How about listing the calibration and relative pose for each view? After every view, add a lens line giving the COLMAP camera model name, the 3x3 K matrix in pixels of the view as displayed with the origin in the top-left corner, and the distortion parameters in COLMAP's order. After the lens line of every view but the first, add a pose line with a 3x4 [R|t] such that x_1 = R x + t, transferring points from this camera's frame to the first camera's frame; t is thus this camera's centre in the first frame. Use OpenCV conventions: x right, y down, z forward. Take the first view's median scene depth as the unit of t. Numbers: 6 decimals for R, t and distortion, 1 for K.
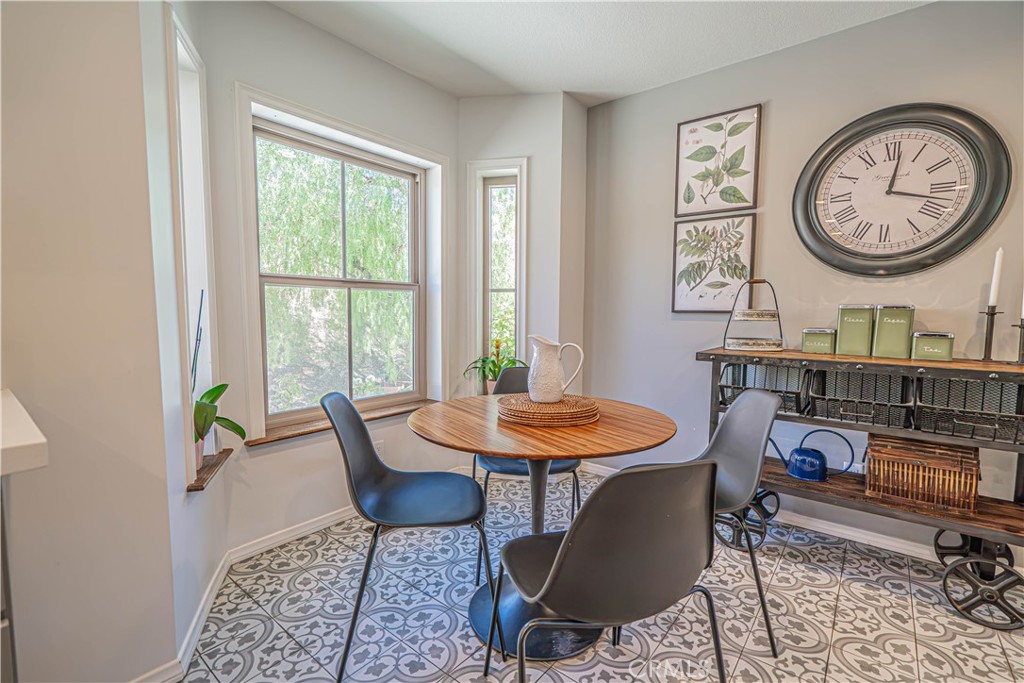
lens RADIAL K [[458.4, 0, 509.2], [0, 458.4, 345.4], [0, 0, 1]] dist [-0.001574, 0.000057]
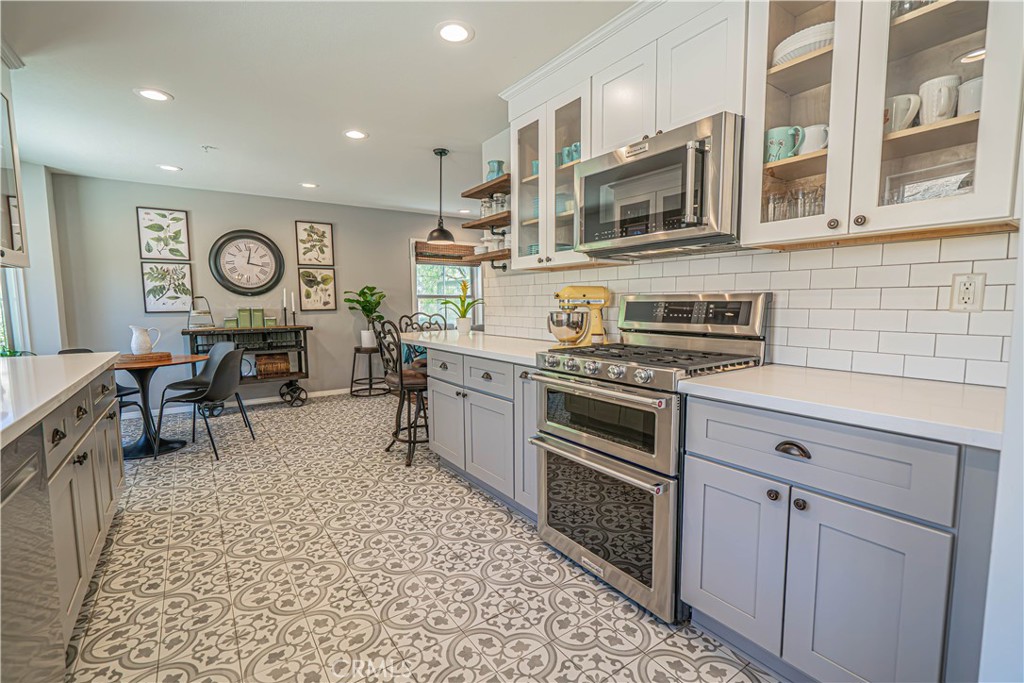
lens RADIAL K [[458.4, 0, 509.2], [0, 458.4, 345.4], [0, 0, 1]] dist [-0.001574, 0.000057]
pose [[0.292224, -0.101313, 0.950968, -1.000115], [0.089158, 0.992928, 0.078386, 0.041234], [-0.952185, 0.061880, 0.299190, -0.919267]]
